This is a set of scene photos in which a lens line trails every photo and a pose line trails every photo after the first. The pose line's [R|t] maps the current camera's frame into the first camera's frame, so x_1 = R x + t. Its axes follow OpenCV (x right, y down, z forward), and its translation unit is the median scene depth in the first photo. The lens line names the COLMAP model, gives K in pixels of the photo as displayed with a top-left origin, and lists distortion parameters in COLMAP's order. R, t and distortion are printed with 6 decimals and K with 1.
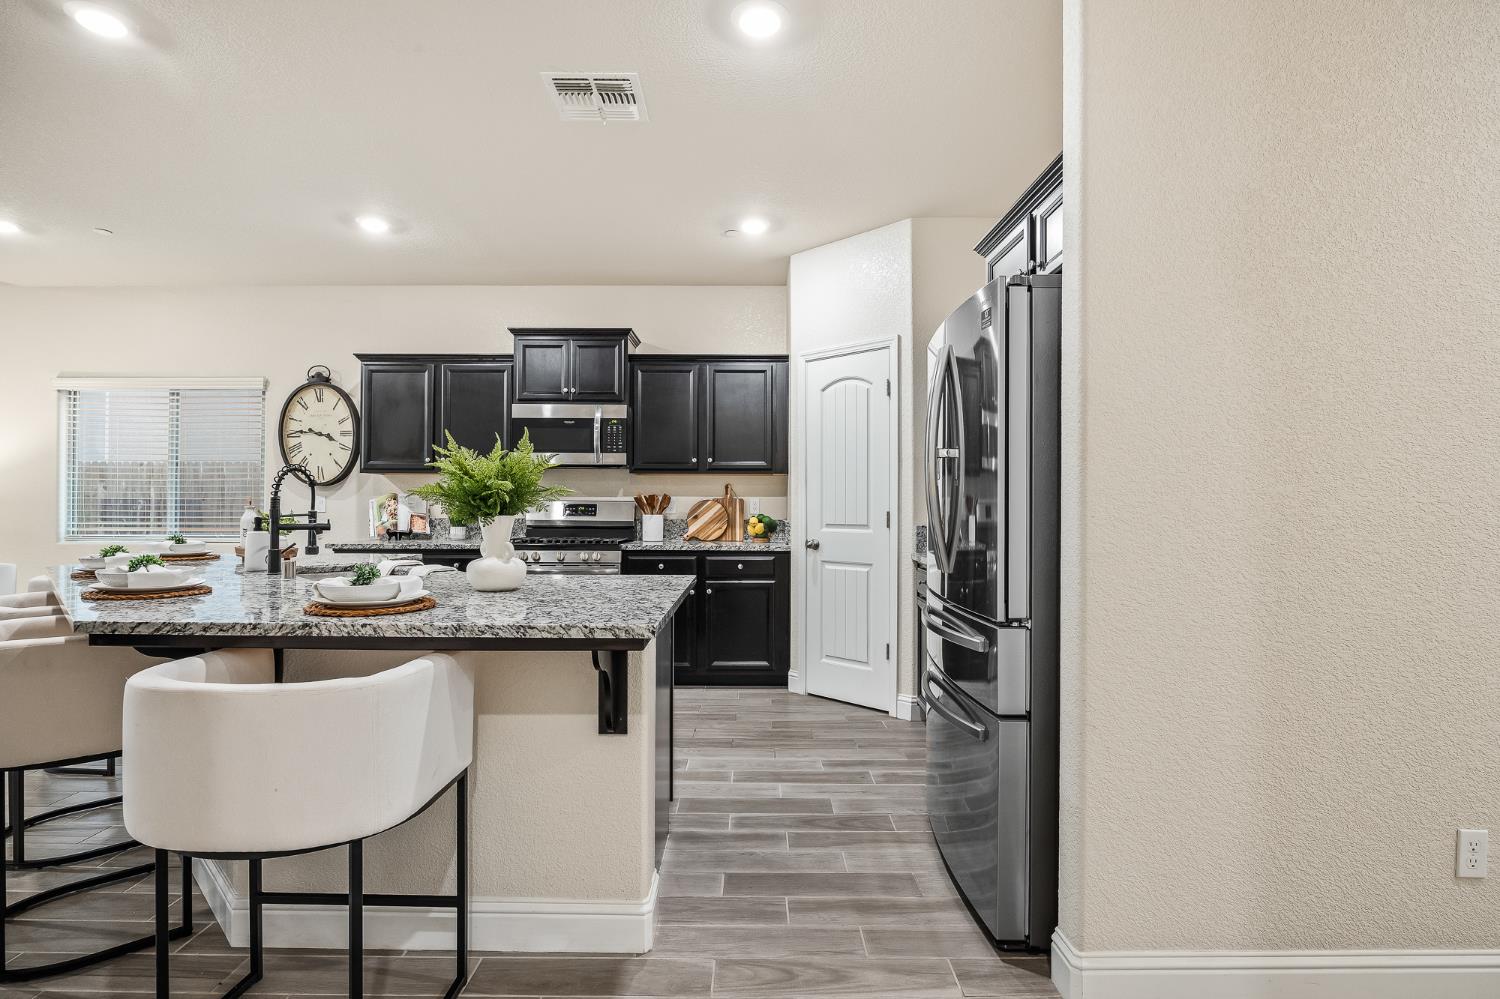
lens RADIAL K [[760.2, 0, 745.1], [0, 760.2, 506.9], [0, 0, 1]] dist [-0.011983, 0.000316]
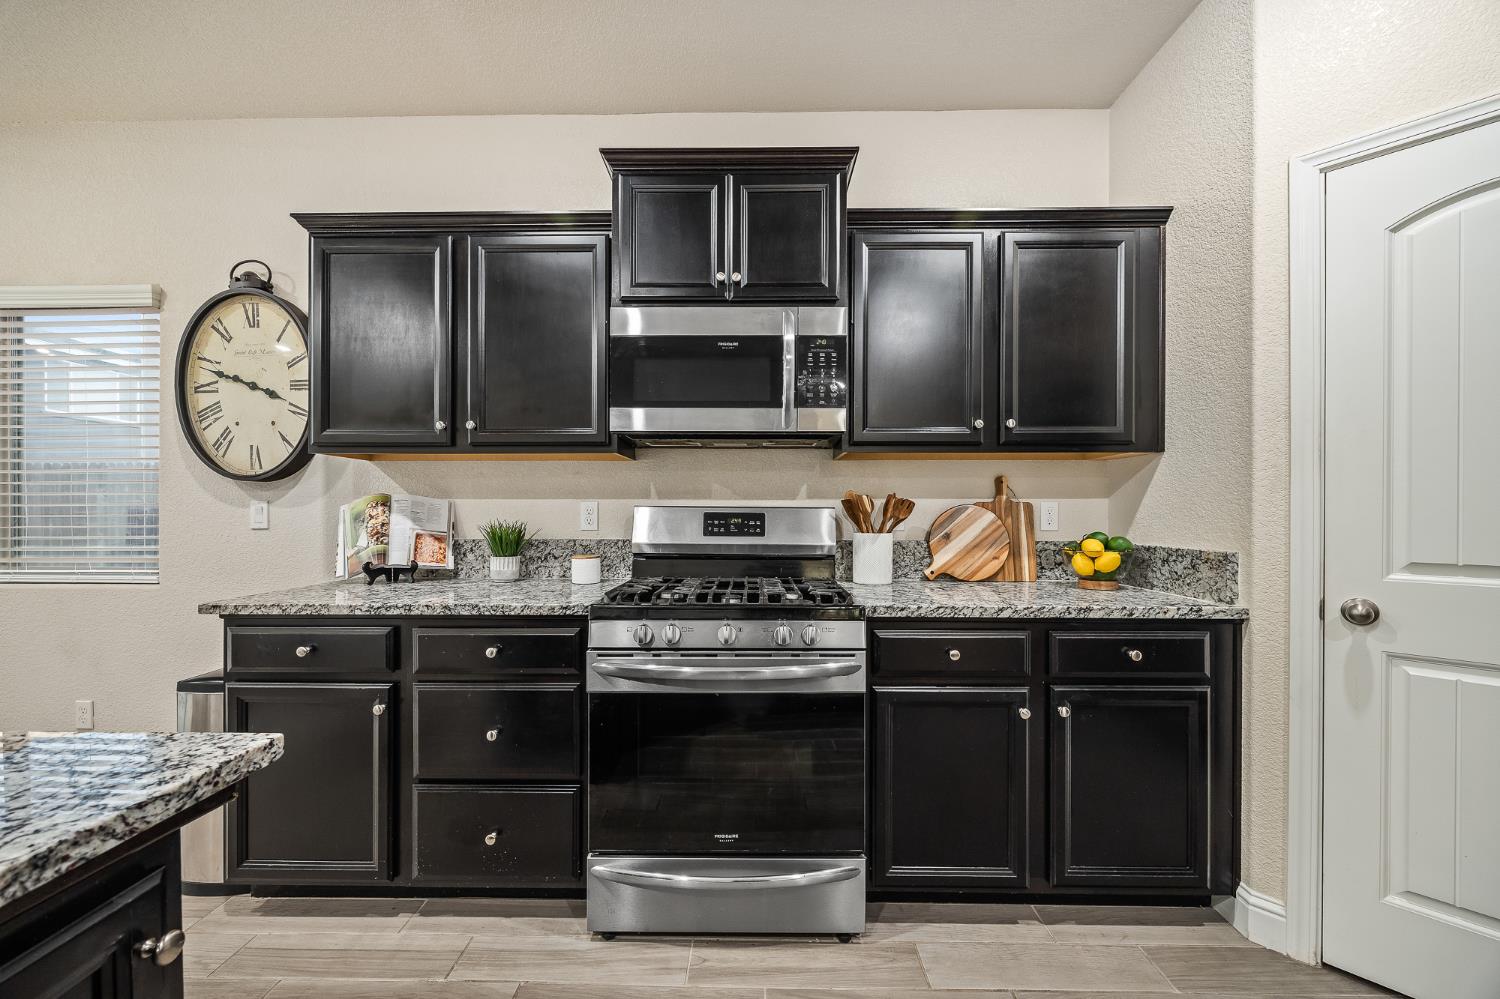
lens RADIAL K [[577.2, 0, 746.3], [0, 577.2, 510.8], [0, 0, 1]] dist [-0.000413, -0.000091]
pose [[0.999930, -0.002458, -0.011600, -0.205889], [0.002446, 0.999996, -0.001126, -0.004854], [0.011603, 0.001097, 0.999932, 0.601987]]
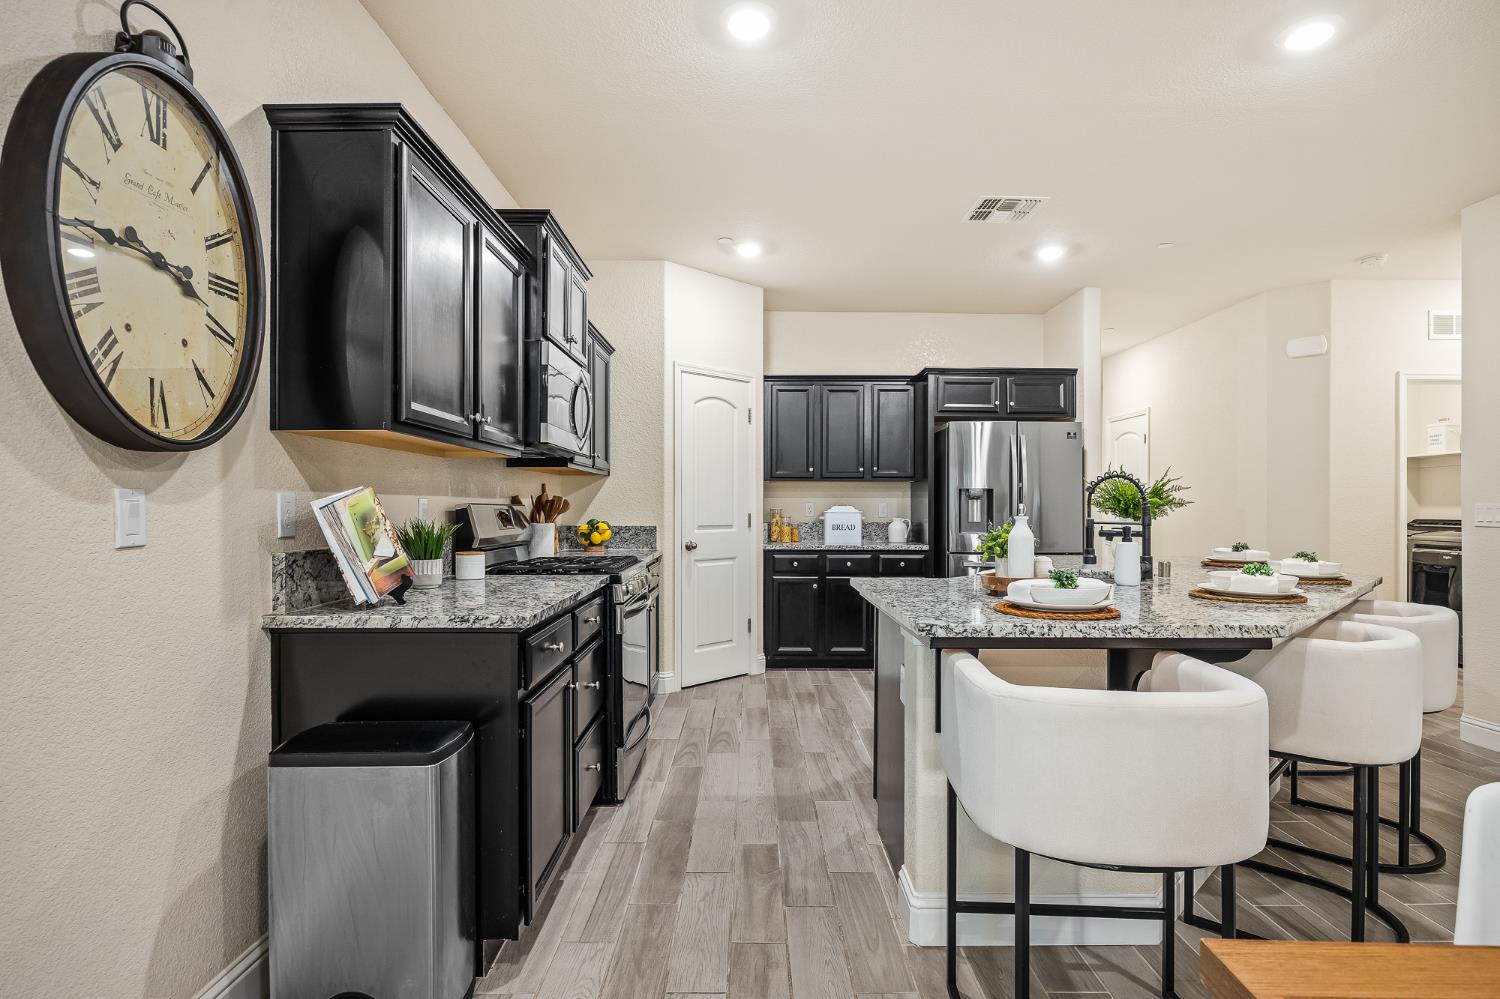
lens RADIAL K [[760.2, 0, 745.1], [0, 760.2, 506.9], [0, 0, 1]] dist [-0.011983, 0.000316]
pose [[0.004968, -0.003522, 0.999981, -0.855250], [0.003740, 0.999987, 0.003504, -0.007360], [-0.999981, 0.003722, 0.004981, 0.805344]]
